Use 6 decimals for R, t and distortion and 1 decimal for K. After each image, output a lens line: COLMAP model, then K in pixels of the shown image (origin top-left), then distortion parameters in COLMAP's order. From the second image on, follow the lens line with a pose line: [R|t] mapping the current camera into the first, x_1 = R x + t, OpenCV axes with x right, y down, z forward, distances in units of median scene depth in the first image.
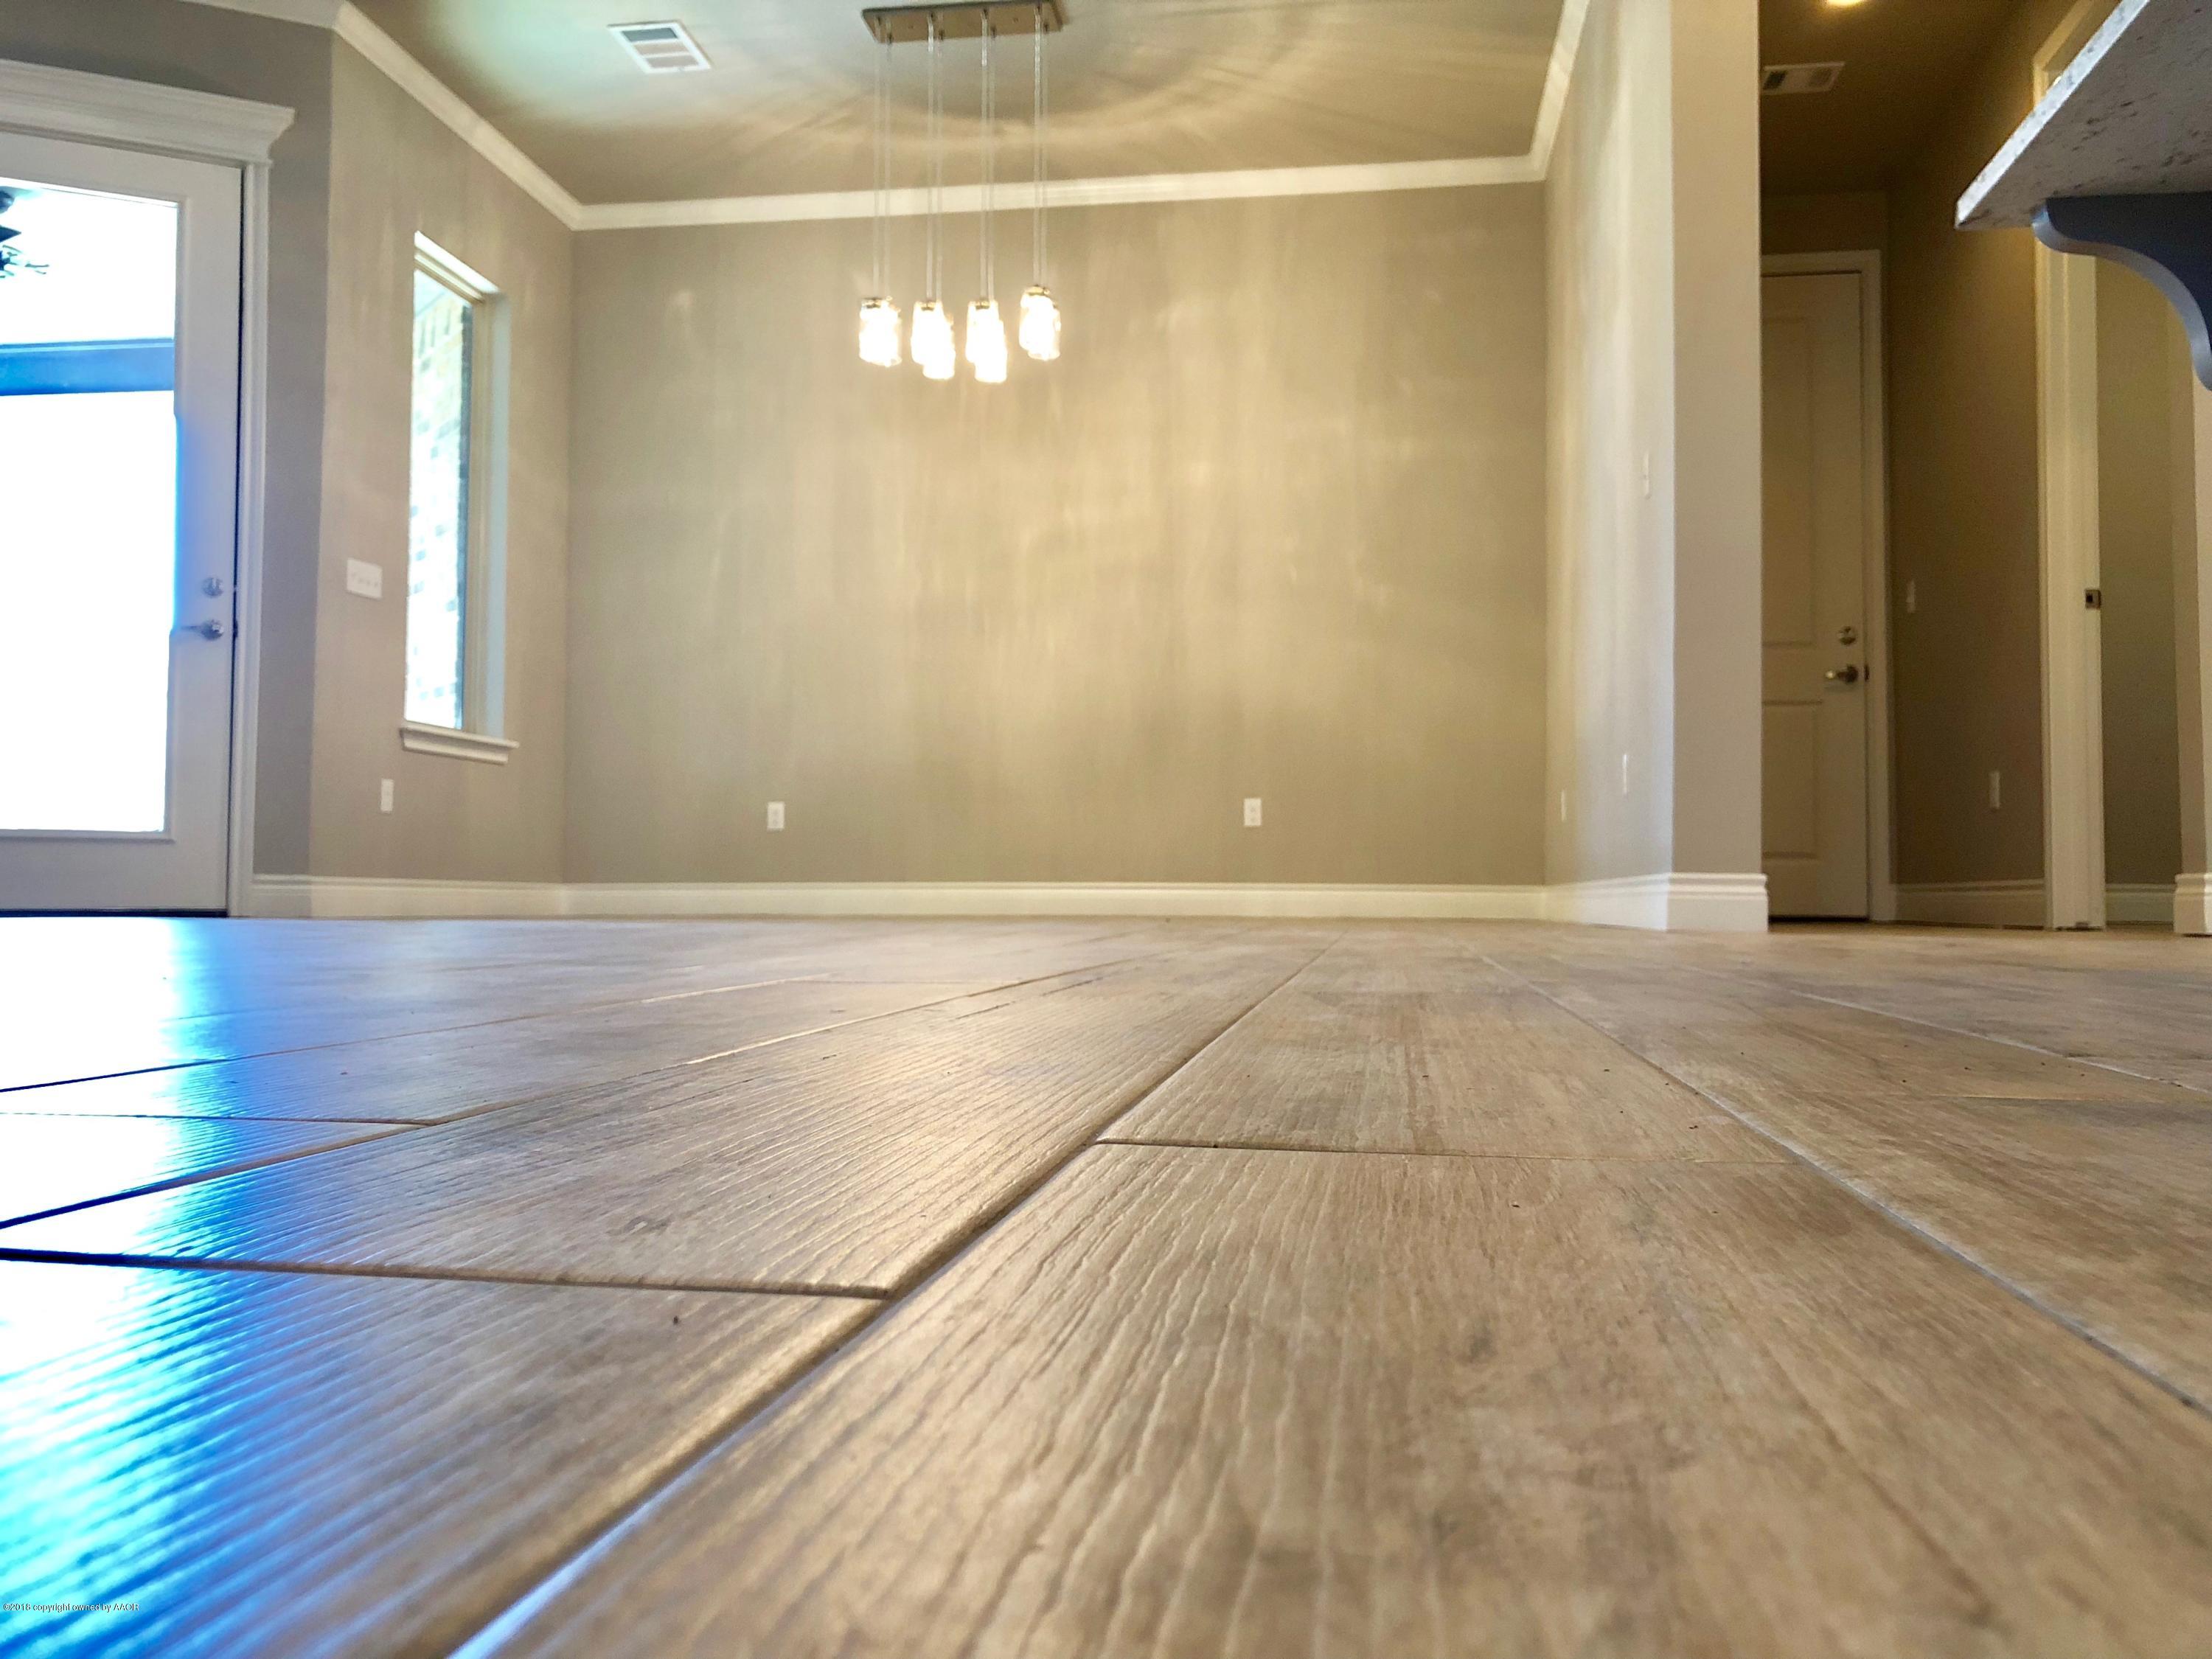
lens RADIAL K [[1827.9, 0, 1109.4], [0, 1827.9, 816.7], [0, 0, 1]] dist [0.048874, -0.066674]
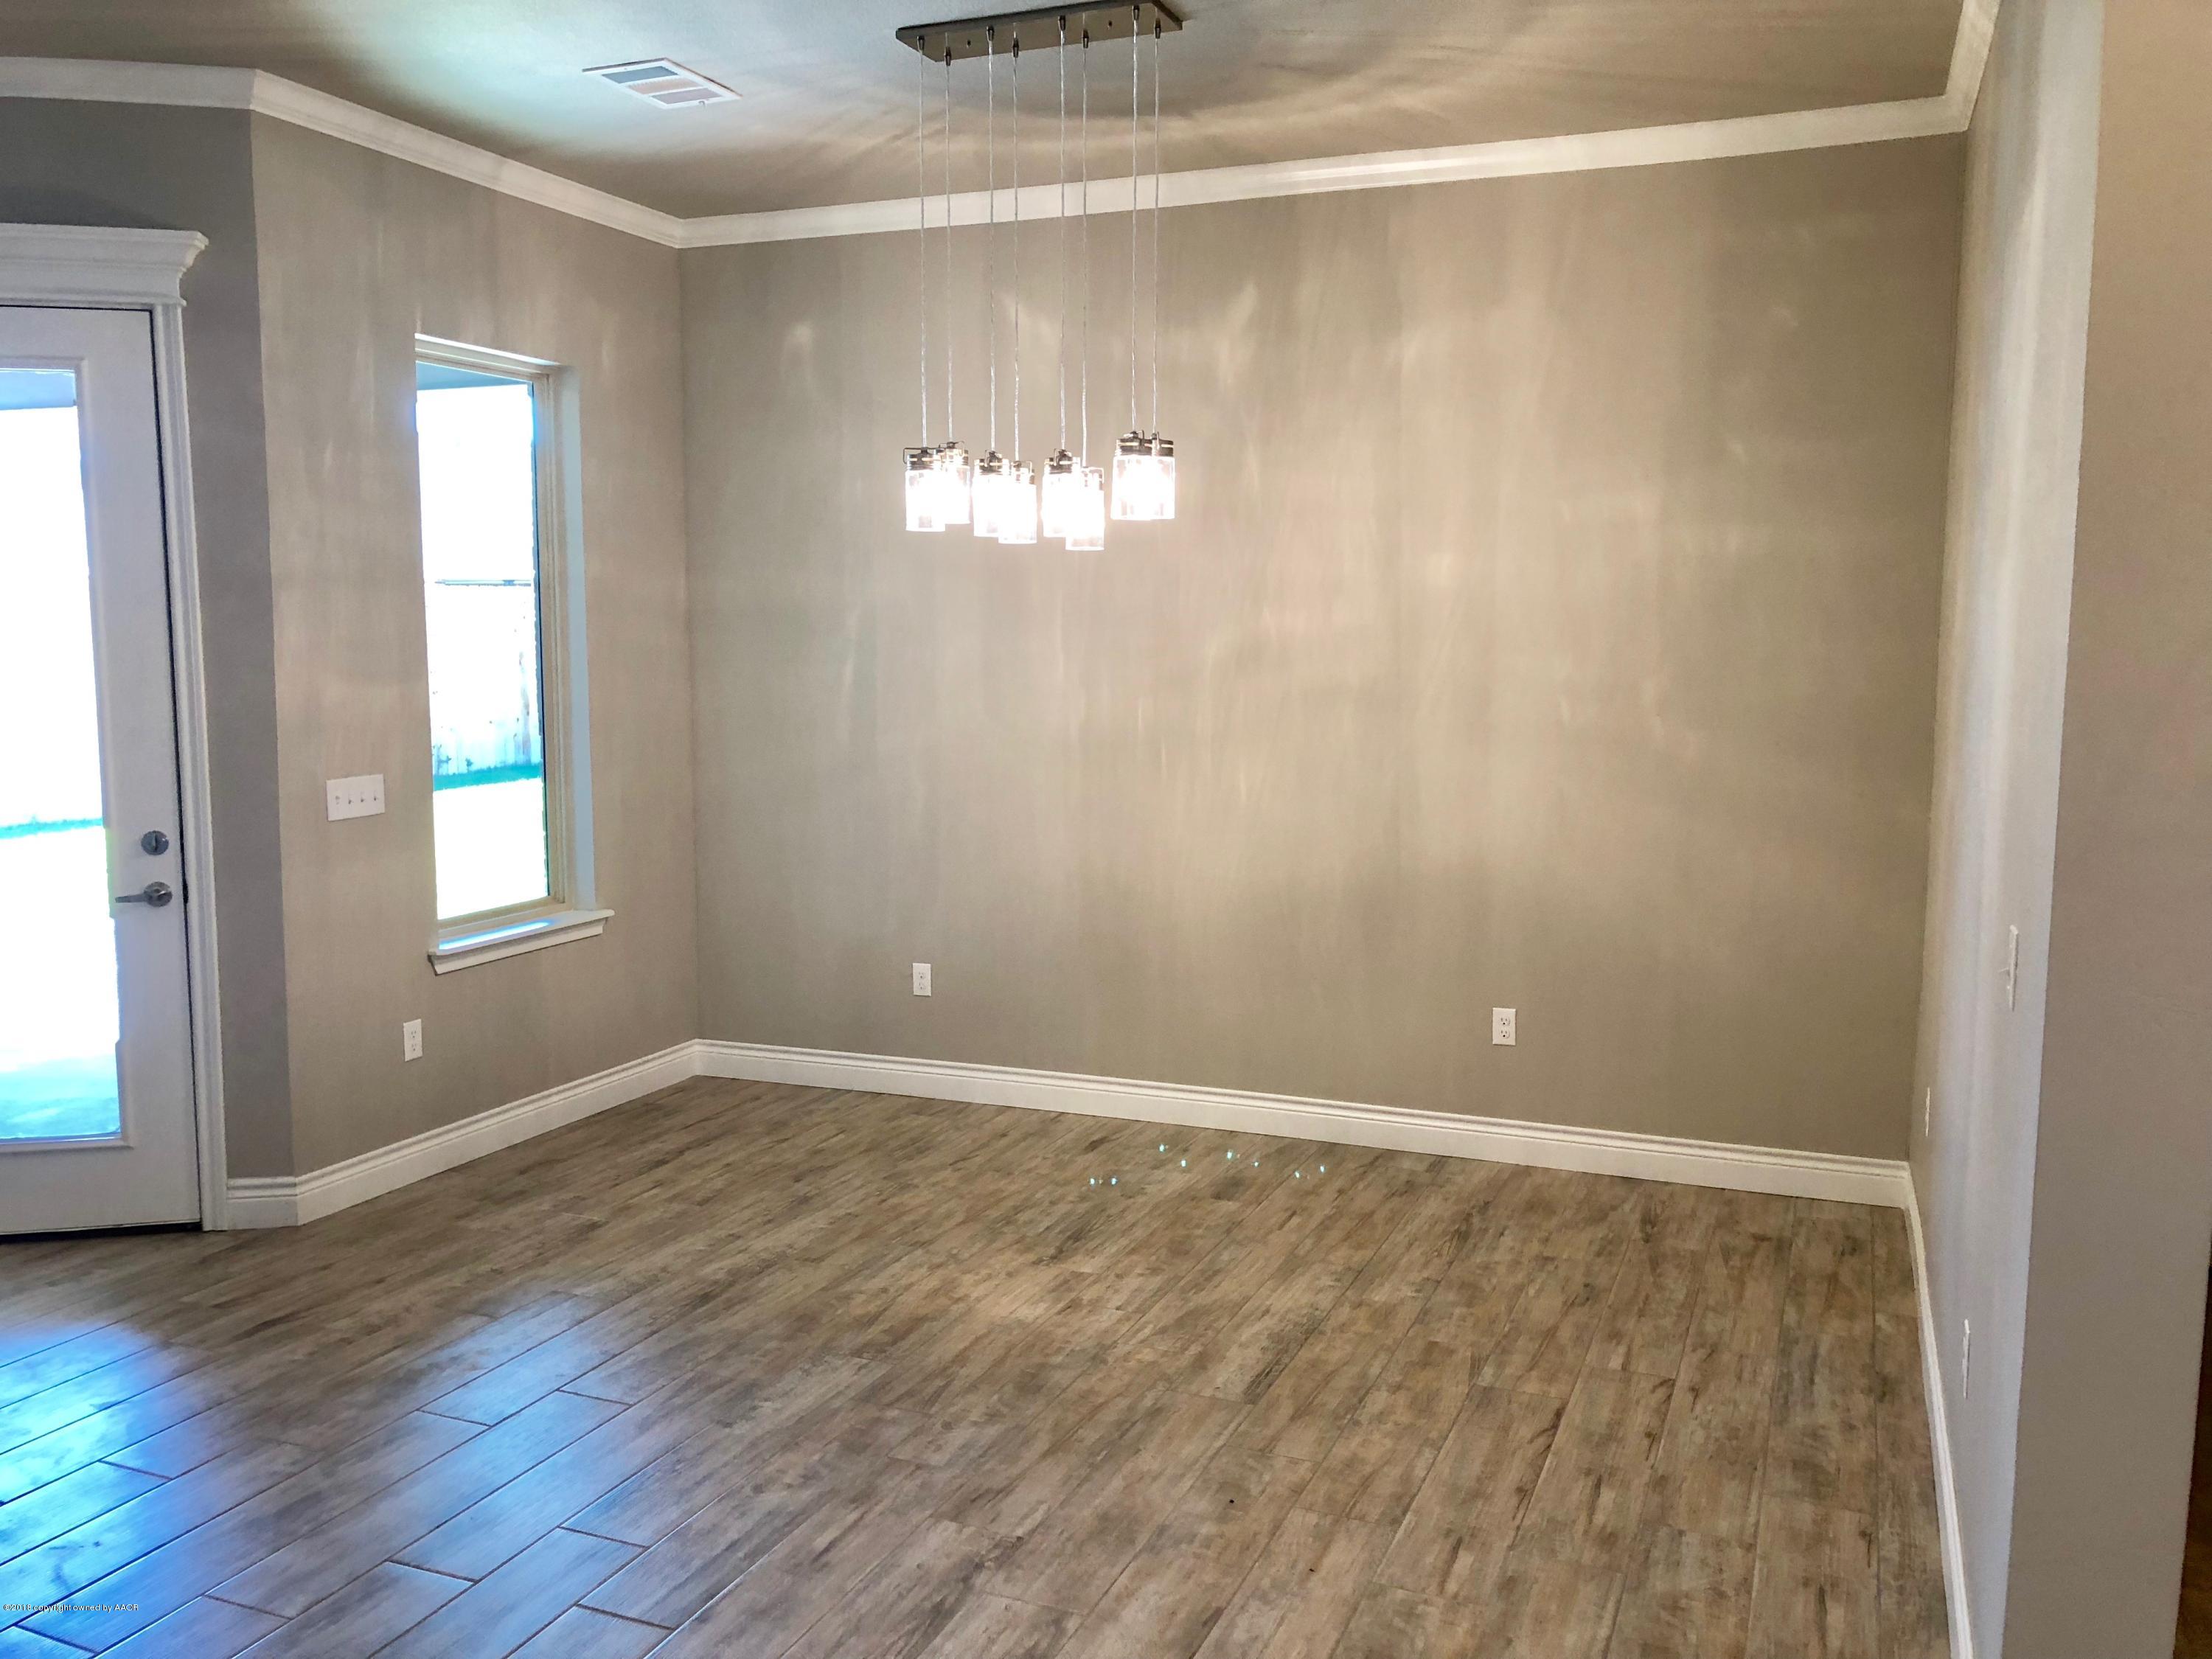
lens RADIAL K [[1827.9, 0, 1108.4], [0, 1827.9, 821.7], [0, 0, 1]] dist [0.048874, -0.066674]
pose [[0.971830, 0.022204, -0.234634, 0.097977], [0.012558, 0.989260, 0.145629, -0.202566], [0.235347, -0.144473, 0.961114, 0.252512]]
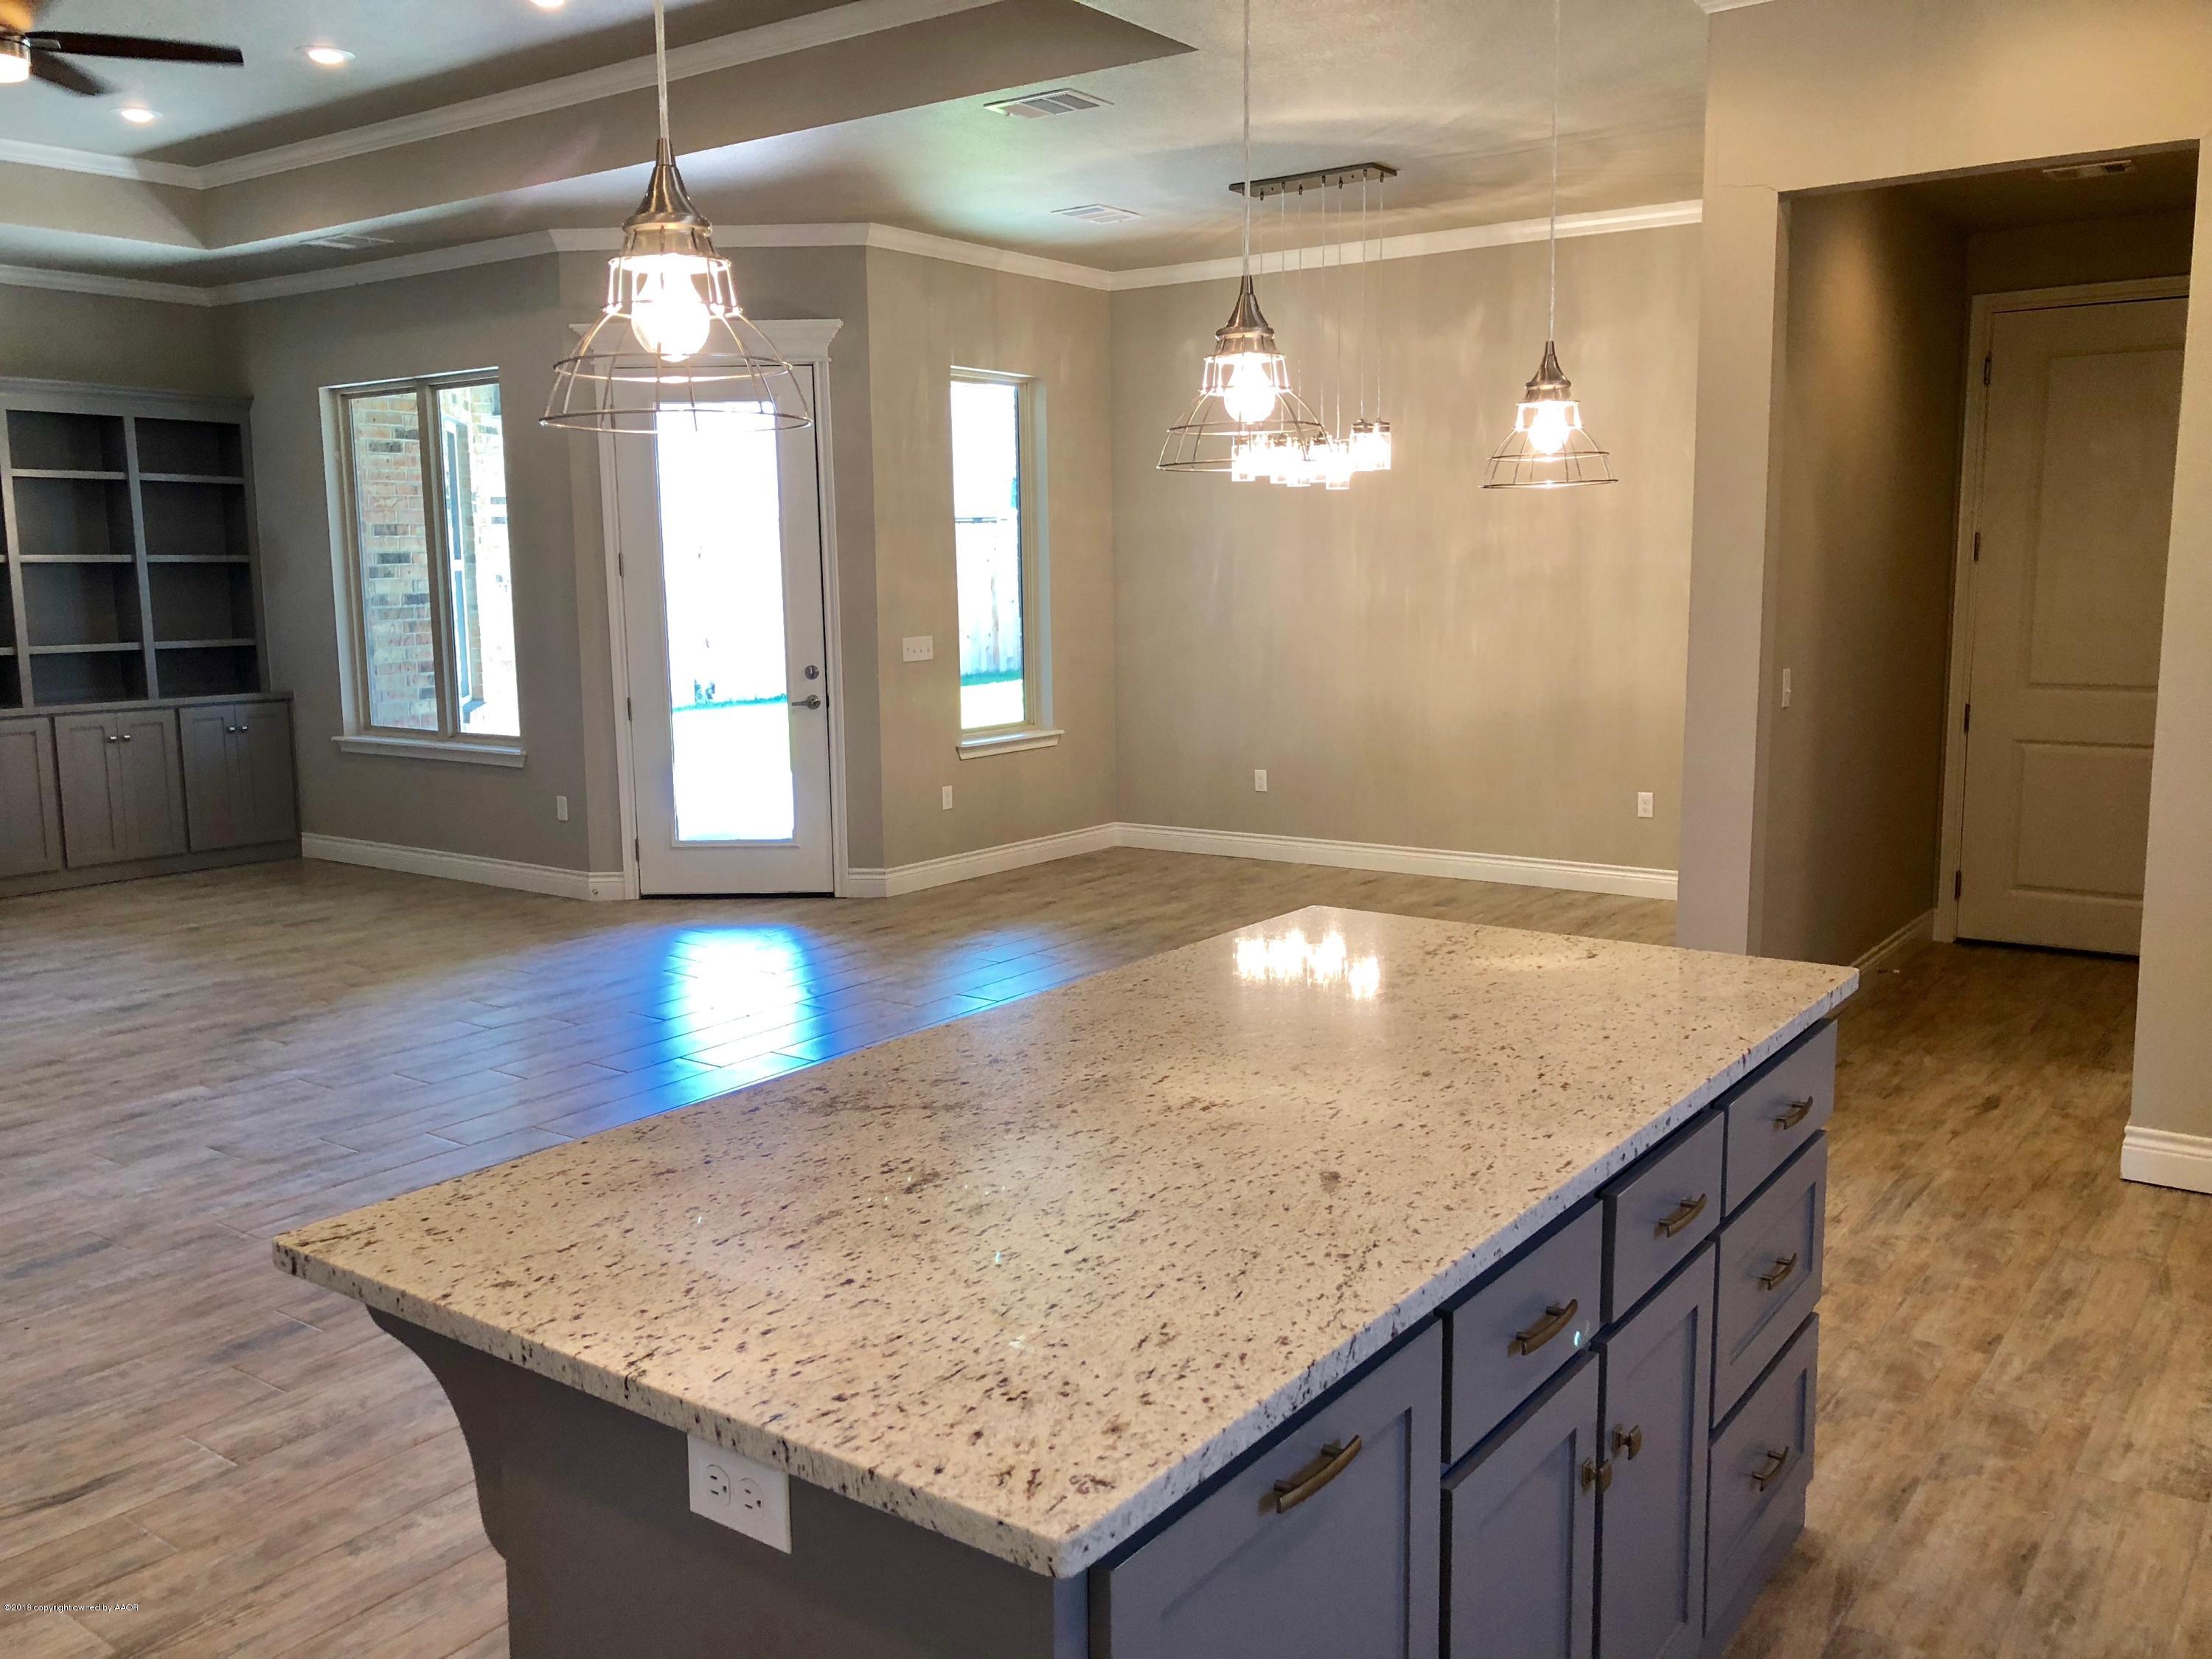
lens RADIAL K [[1827.9, 0, 1106.8], [0, 1827.9, 833.7], [0, 0, 1]] dist [0.048874, -0.066674]
pose [[0.887804, 0.050481, -0.457444, 0.307215], [0.037279, 0.982812, 0.180808, -0.204159], [0.458709, -0.177575, 0.870663, -0.130885]]
